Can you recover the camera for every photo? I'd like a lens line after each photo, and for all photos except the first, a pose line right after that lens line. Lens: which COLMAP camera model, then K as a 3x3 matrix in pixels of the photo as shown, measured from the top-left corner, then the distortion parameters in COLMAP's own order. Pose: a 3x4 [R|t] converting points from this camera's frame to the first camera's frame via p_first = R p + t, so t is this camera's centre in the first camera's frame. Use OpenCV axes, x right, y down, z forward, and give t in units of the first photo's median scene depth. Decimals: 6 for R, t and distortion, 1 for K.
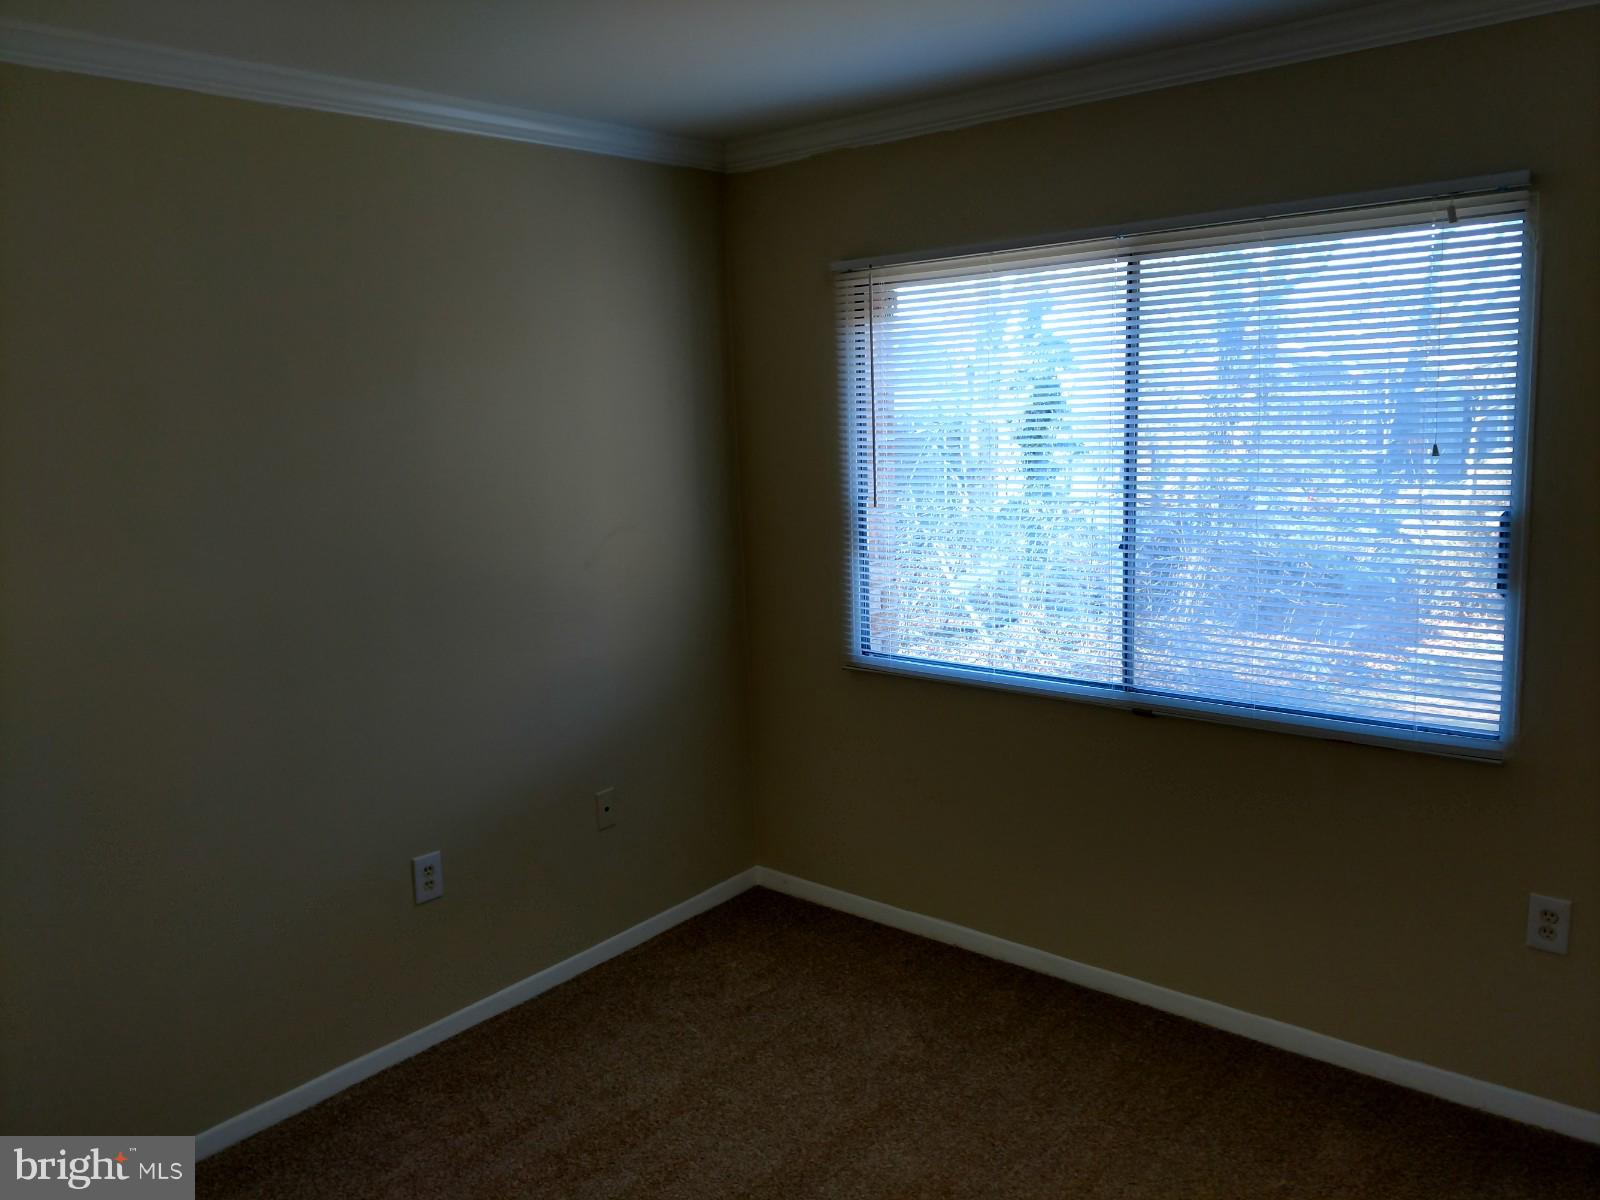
lens RADIAL K [[1196.6, 0, 771.7], [0, 1196.6, 597.5], [0, 0, 1]] dist [0.005506, -0.055623]
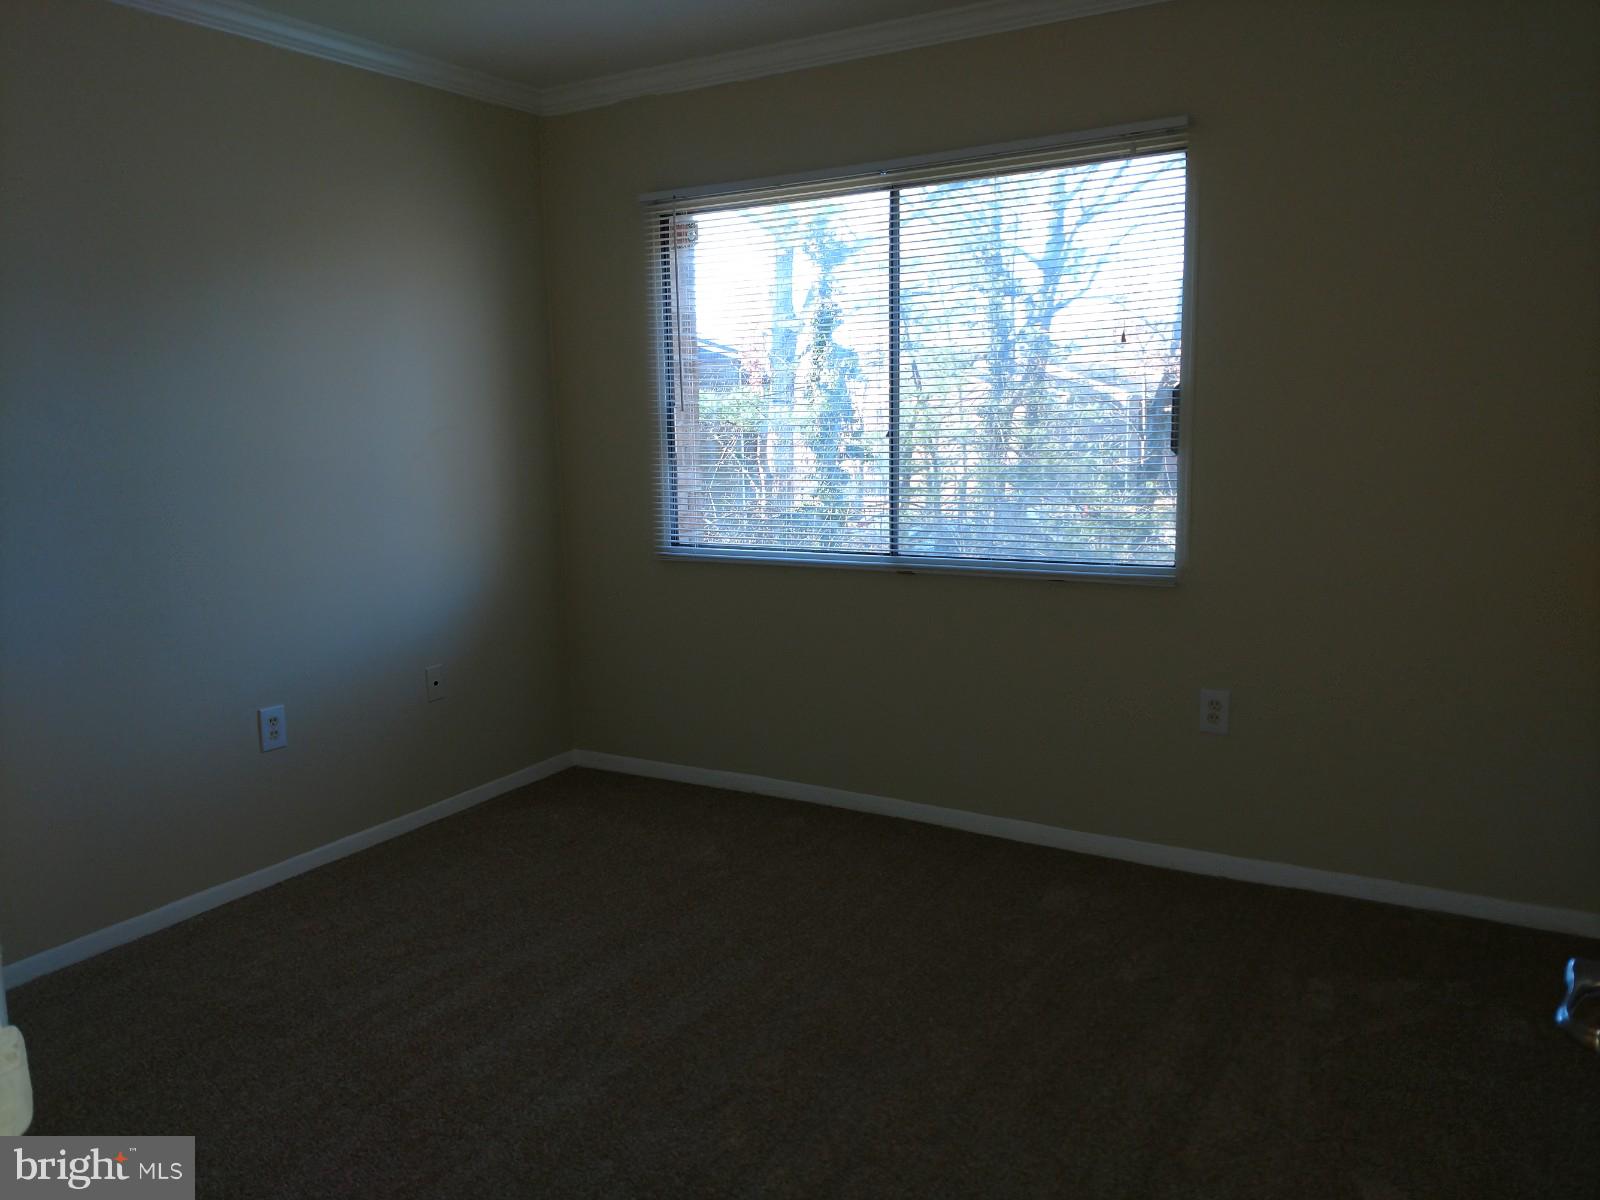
lens RADIAL K [[1196.6, 0, 771.7], [0, 1196.6, 597.5], [0, 0, 1]] dist [0.005506, -0.055623]
pose [[0.985975, -0.002750, 0.166871, -0.020269], [0.005716, 0.999834, -0.017300, 0.131236], [-0.166795, 0.018011, 0.985827, -0.144602]]
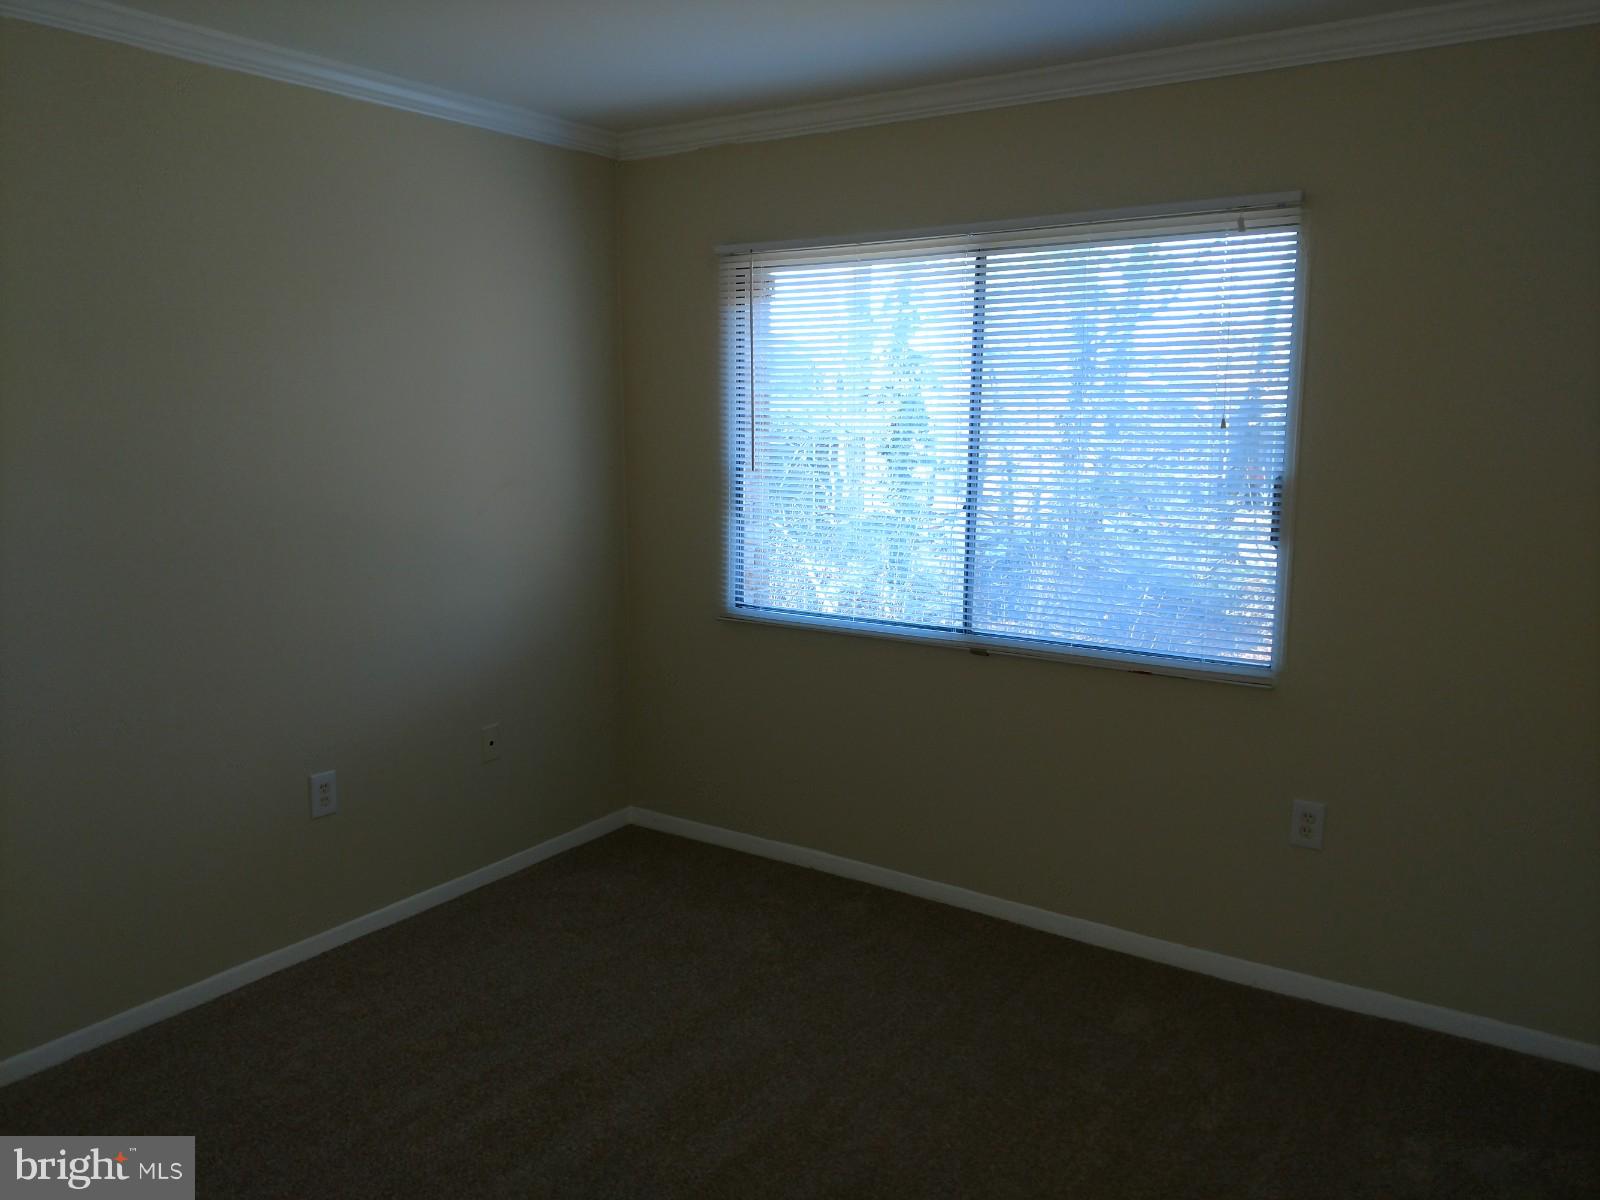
lens RADIAL K [[1196.6, 0, 771.7], [0, 1196.6, 597.5], [0, 0, 1]] dist [0.005506, -0.055623]
pose [[0.993388, 0.027750, 0.111402, -0.013472], [-0.026563, 0.999574, -0.012125, 0.058574], [-0.111691, 0.009085, 0.993701, -0.101575]]
